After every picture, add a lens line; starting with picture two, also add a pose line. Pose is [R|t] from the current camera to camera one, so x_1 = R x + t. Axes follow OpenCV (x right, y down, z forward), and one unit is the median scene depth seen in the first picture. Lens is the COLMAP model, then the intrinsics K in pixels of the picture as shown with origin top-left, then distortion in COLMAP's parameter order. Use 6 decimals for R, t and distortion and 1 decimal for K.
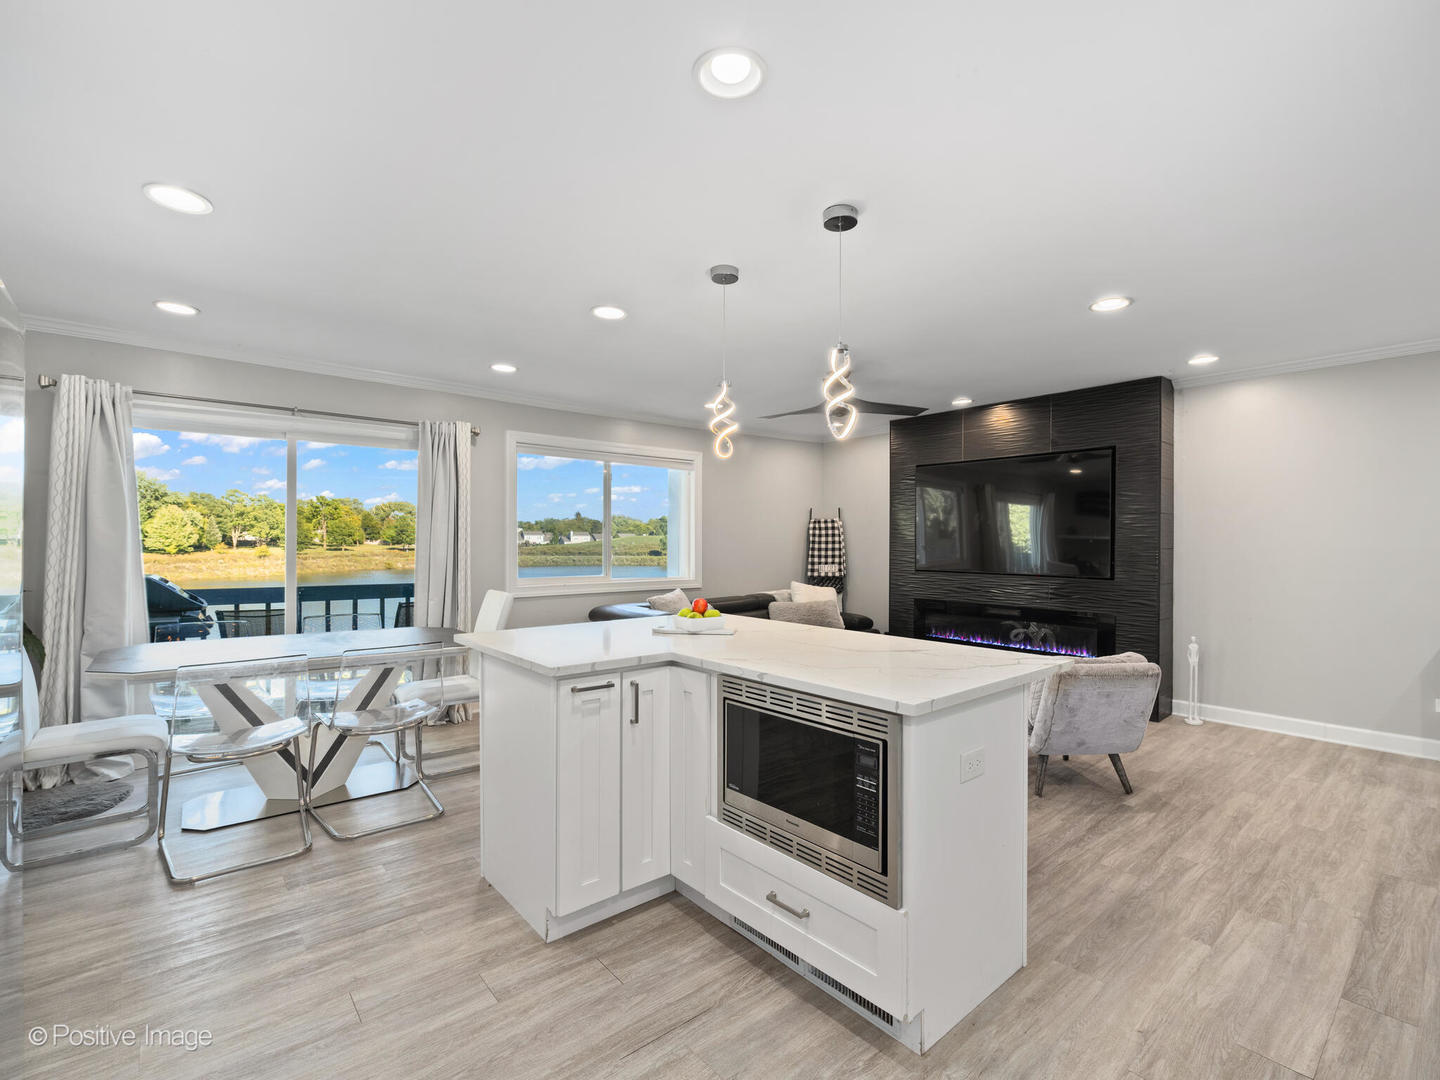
lens RADIAL K [[664.9, 0, 720.0], [0, 664.9, 540.0], [0, 0, 1]] dist [-0.002027, -0.000548]
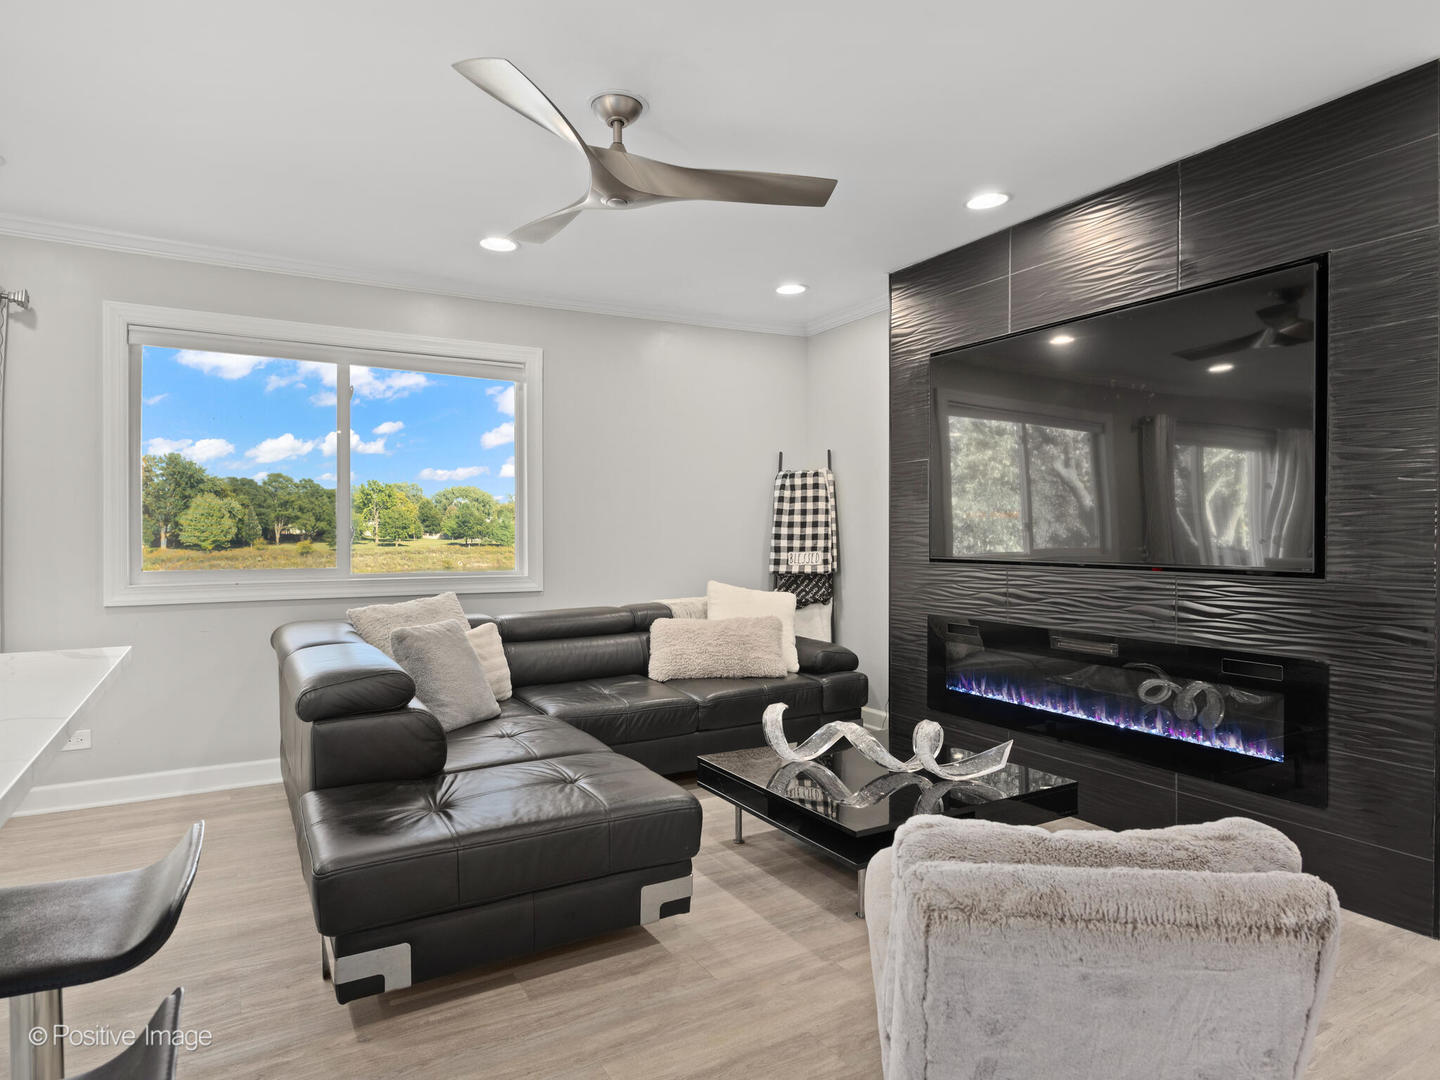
lens RADIAL K [[857.5, 0, 720.0], [0, 857.5, 540.0], [0, 0, 1]] dist [-0.009835, -0.000622]
pose [[0.984579, -0.003072, -0.174915, 0.216276], [0.004528, 0.999958, 0.007923, 0.021053], [0.174884, -0.008593, 0.984552, 0.281012]]
